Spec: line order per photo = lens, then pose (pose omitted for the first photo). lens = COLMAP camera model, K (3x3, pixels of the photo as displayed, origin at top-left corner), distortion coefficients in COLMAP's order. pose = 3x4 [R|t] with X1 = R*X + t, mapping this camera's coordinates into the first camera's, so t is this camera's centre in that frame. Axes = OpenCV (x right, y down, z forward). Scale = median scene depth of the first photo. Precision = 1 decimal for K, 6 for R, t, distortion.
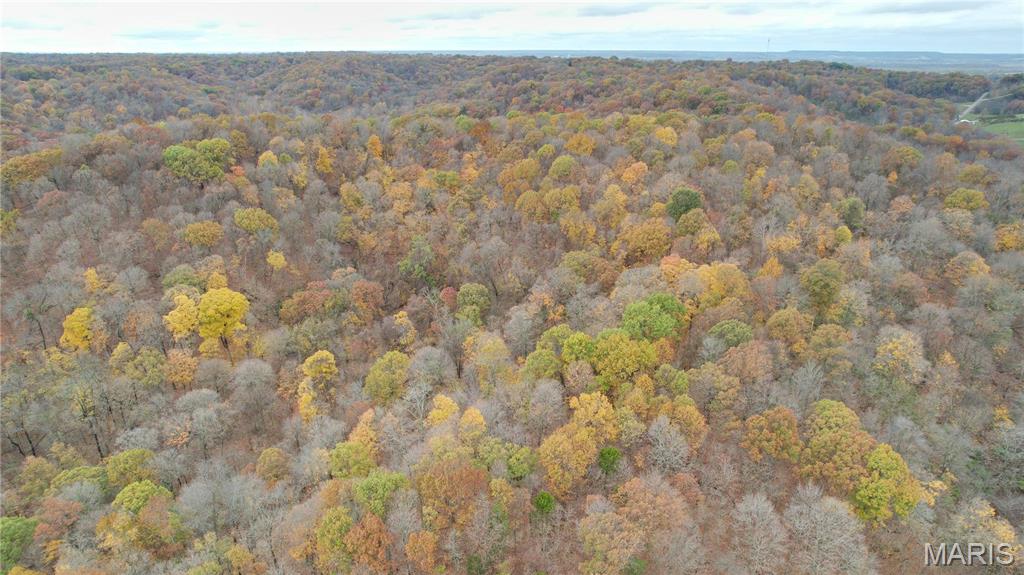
lens RADIAL K [[653.7, 0, 515.0], [0, 653.7, 291.7], [0, 0, 1]] dist [-0.072143, 0.065954]
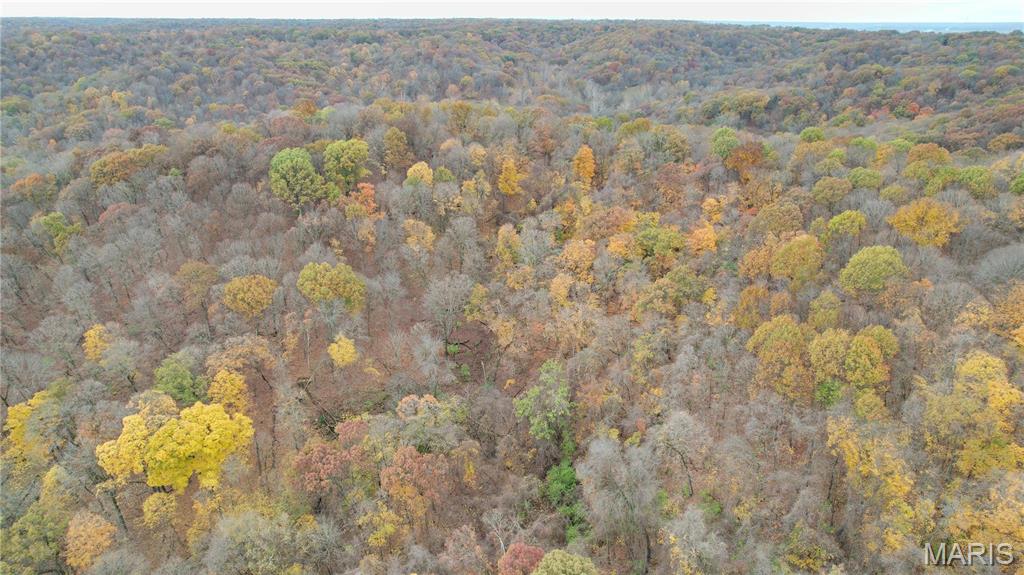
lens RADIAL K [[653.7, 0, 515.0], [0, 653.7, 291.7], [0, 0, 1]] dist [-0.072143, 0.065954]
pose [[0.886836, 0.184901, -0.423477, 0.012217], [-0.166693, 0.982757, 0.080014, -0.048036], [0.430969, -0.000369, 0.902366, 0.125983]]
